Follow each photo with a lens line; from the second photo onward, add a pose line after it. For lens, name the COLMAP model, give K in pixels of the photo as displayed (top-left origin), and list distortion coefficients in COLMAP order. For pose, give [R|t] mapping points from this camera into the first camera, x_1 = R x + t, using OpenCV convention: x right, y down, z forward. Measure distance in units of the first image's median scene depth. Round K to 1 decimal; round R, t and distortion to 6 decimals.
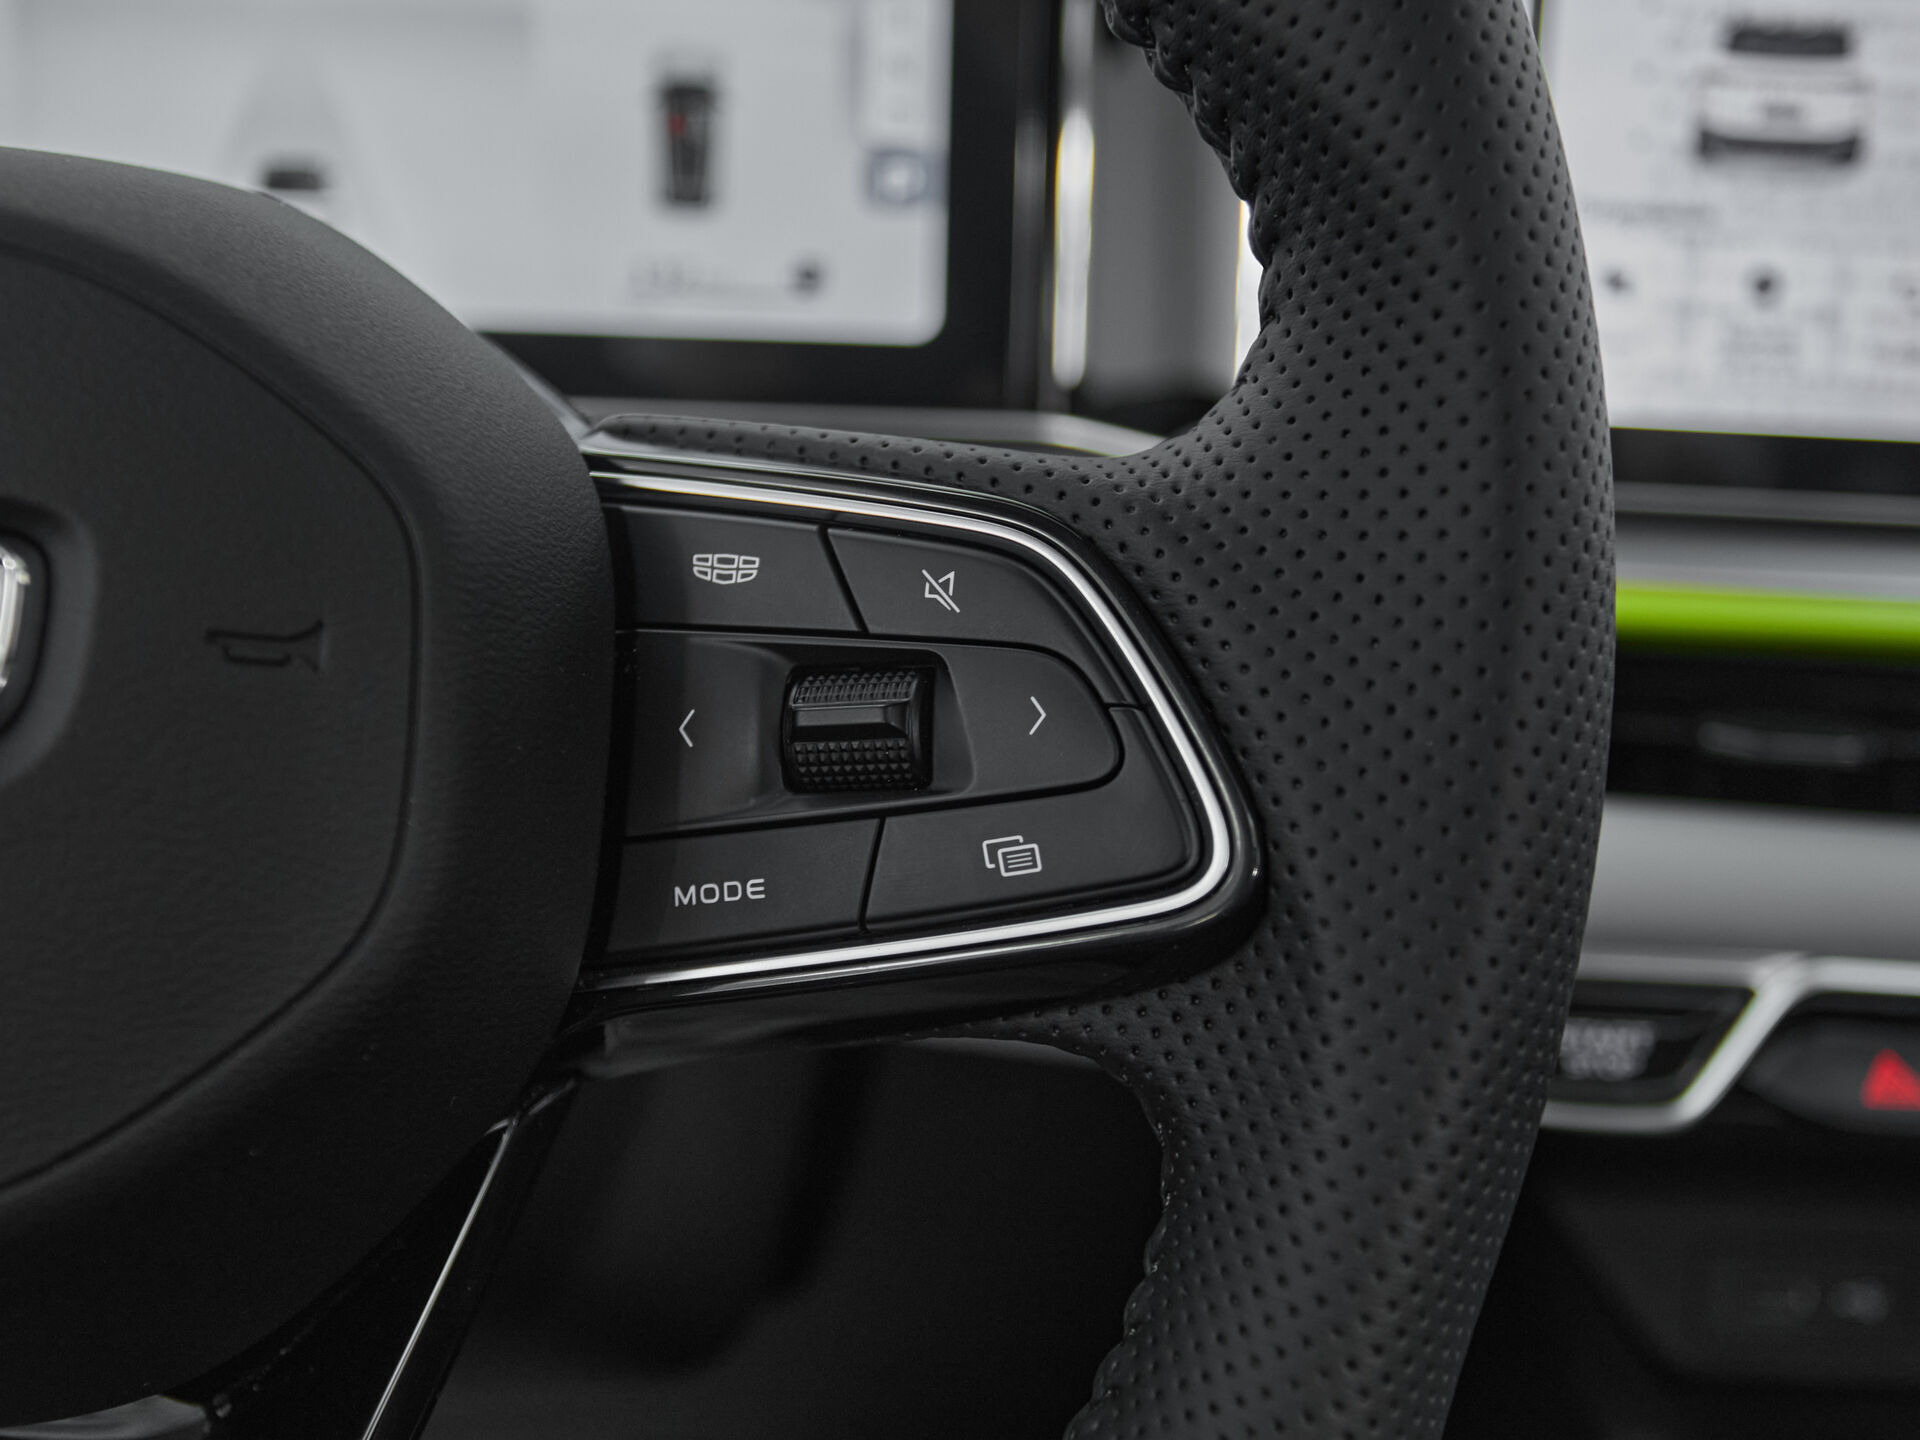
lens RADIAL K [[2173.4, 0, 986.7], [0, 2173.4, 804.6], [0, 0, 1]] dist [-0.024610, 0.000000]
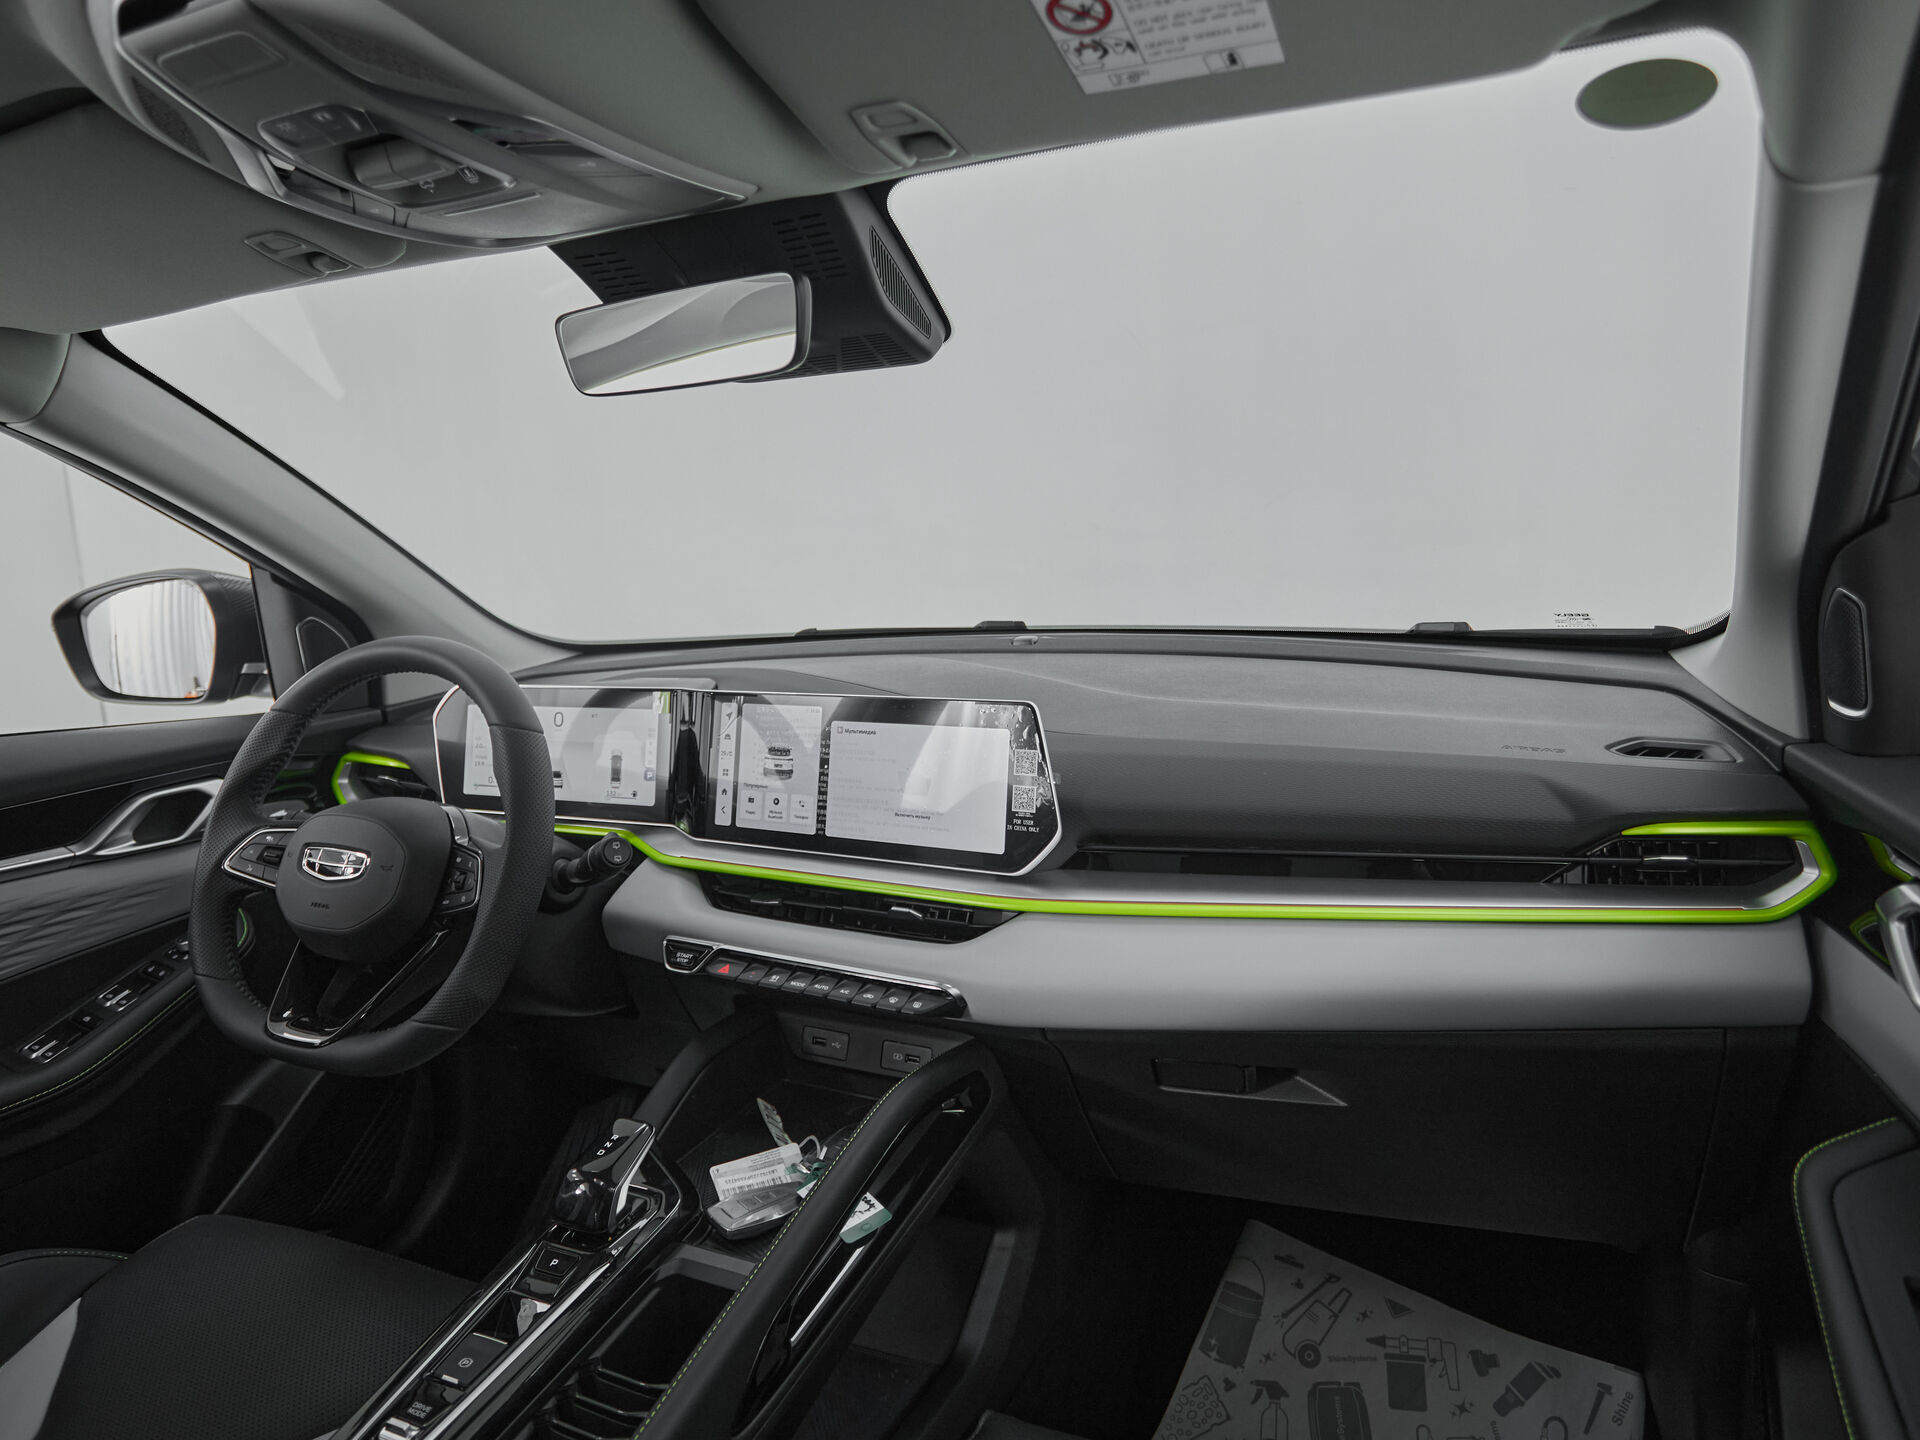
lens RADIAL K [[1157.3, 0, 984.5], [0, 1157.3, 691.9], [0, 0, 1]] dist [-0.001531, -0.003863]
pose [[0.893810, -0.021253, -0.447942, 3.392658], [-0.073407, 0.978469, -0.192898, -0.038229], [0.442397, 0.205296, 0.873005, -1.866986]]
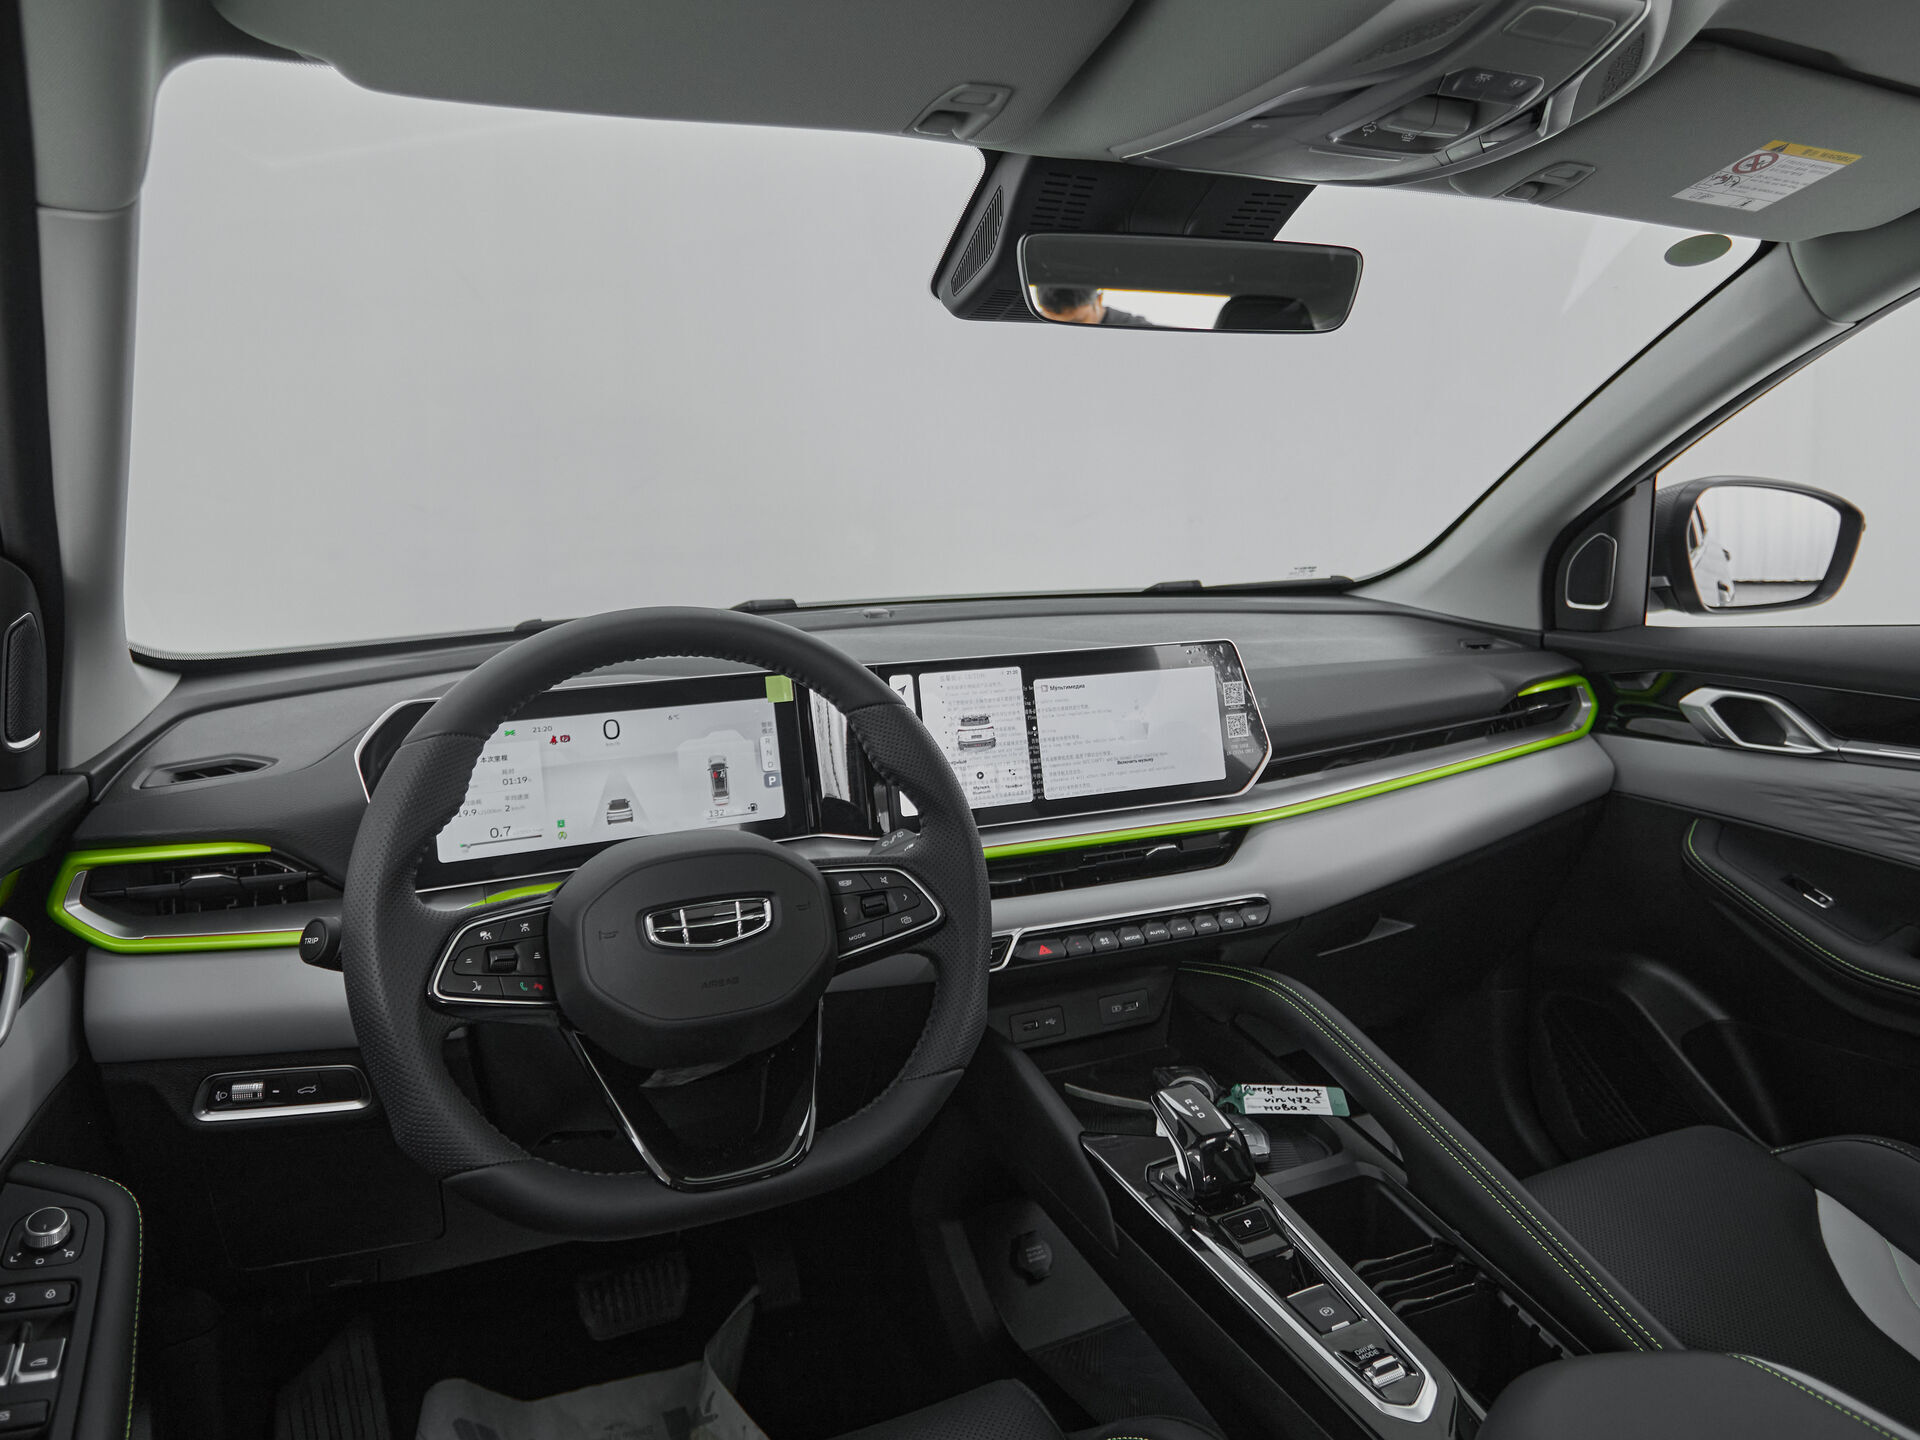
lens RADIAL K [[1341.2, 0, 1023.1], [0, 1341.2, 662.2], [0, 0, 1]] dist [-0.006655, 0.002103]
pose [[0.905971, -0.114281, 0.407623, -1.111154], [0.201489, 0.963223, -0.177775, 0.059575], [-0.372315, 0.243191, 0.895678, -2.624411]]
